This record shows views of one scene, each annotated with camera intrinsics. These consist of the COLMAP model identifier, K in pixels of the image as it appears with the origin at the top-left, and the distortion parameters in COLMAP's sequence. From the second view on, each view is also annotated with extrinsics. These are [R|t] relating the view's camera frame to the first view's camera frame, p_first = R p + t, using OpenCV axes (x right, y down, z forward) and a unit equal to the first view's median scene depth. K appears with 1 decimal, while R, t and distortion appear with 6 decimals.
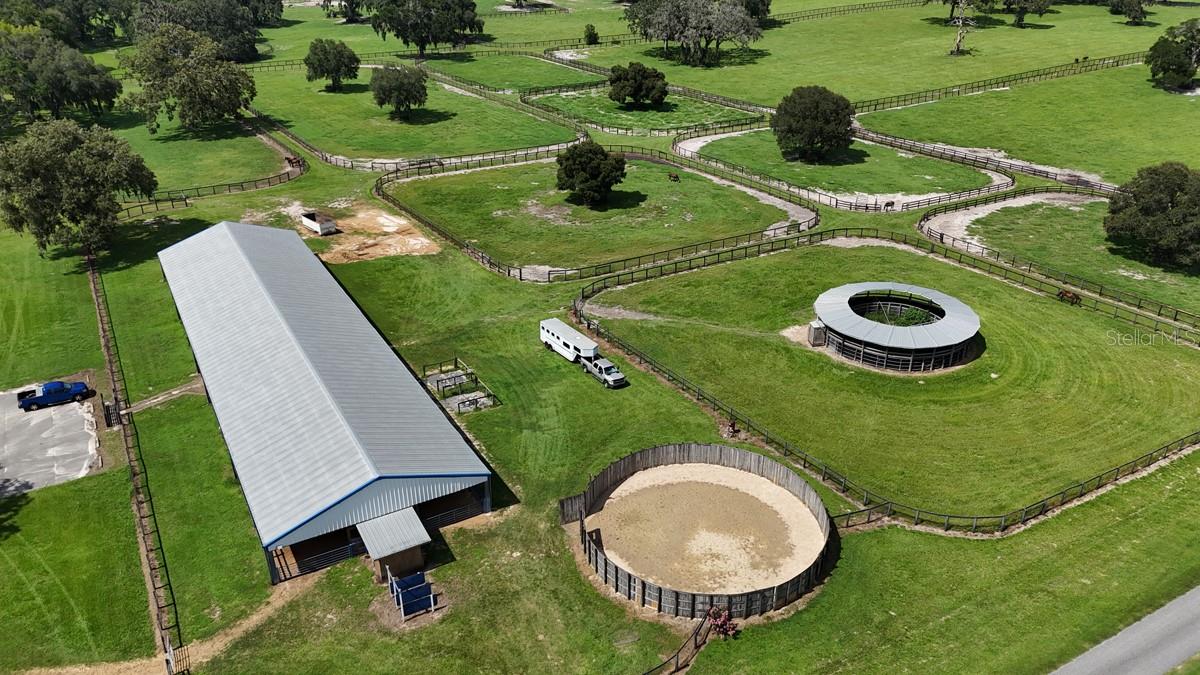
lens RADIAL K [[886.5, 0, 600.4], [0, 886.5, 336.6], [0, 0, 1]] dist [0.072044, -0.063157]
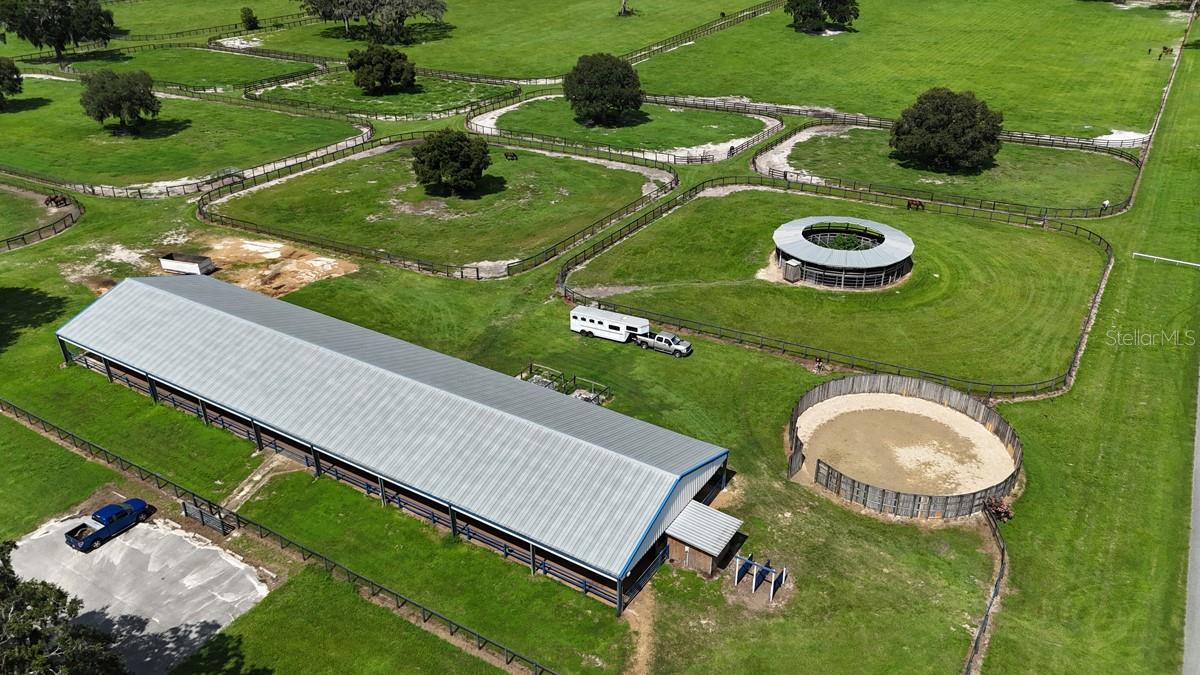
lens RADIAL K [[886.5, 0, 594.2], [0, 886.5, 333.5], [0, 0, 1]] dist [0.072044, -0.063157]
pose [[0.884738, -0.217854, 0.412041, -0.427035], [0.206346, 0.975764, 0.072838, -0.055727], [-0.417923, 0.020580, 0.908249, 0.080700]]
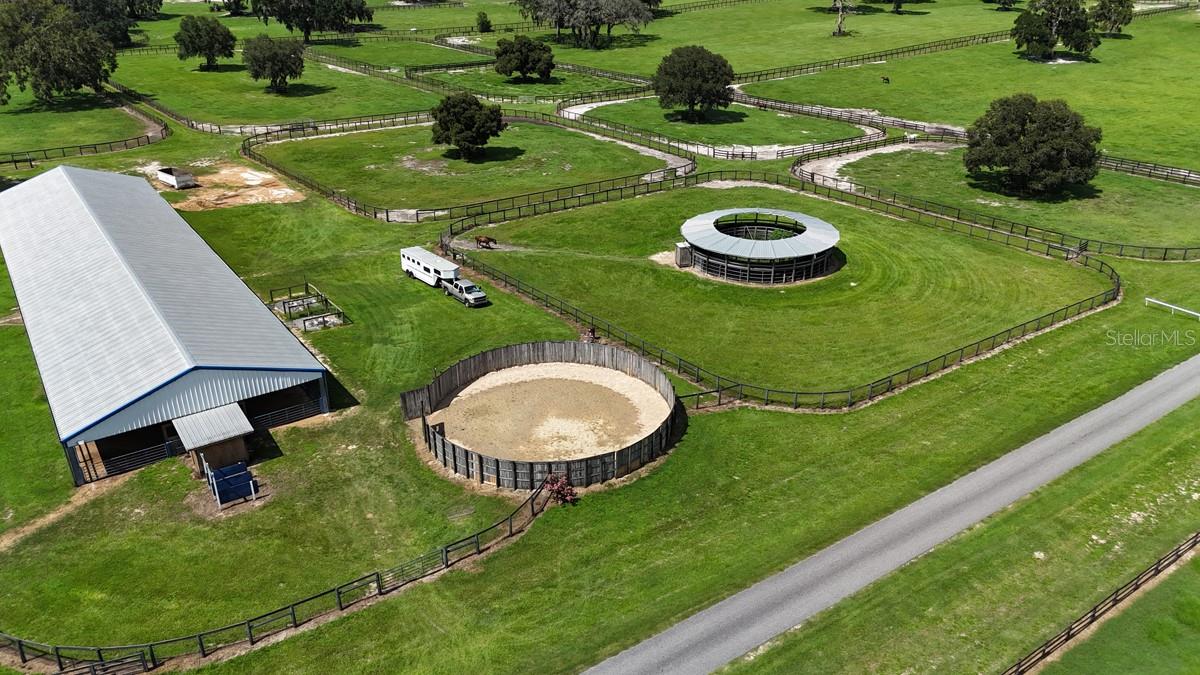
lens RADIAL K [[886.5, 0, 599.5], [0, 886.5, 337.9], [0, 0, 1]] dist [0.072044, -0.063157]
pose [[0.995585, -0.036649, 0.086411, 0.055784], [0.038184, 0.999140, -0.016174, 0.095608], [-0.085744, 0.019402, 0.996128, 0.018612]]
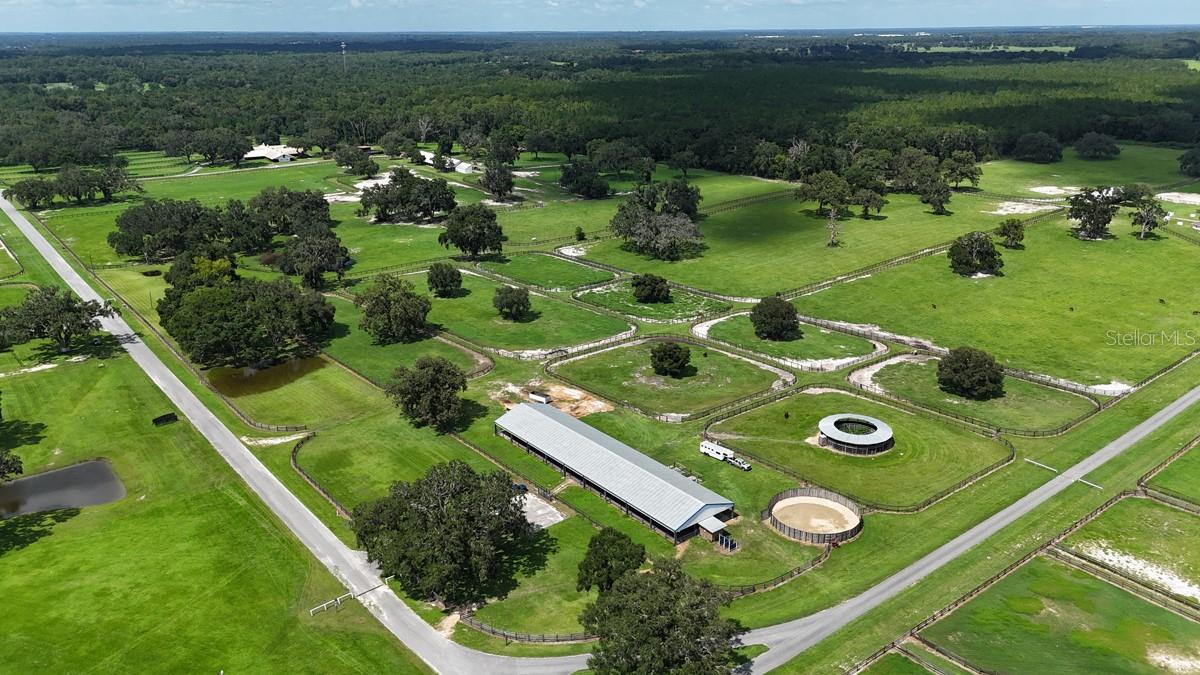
lens RADIAL K [[886.5, 0, 581.8], [0, 886.5, 337.7], [0, 0, 1]] dist [0.072044, -0.063157]
pose [[0.989806, -0.053974, 0.131799, -0.587377], [0.068893, 0.991385, -0.111401, -0.047160], [-0.124651, 0.119346, 0.984997, -1.066229]]
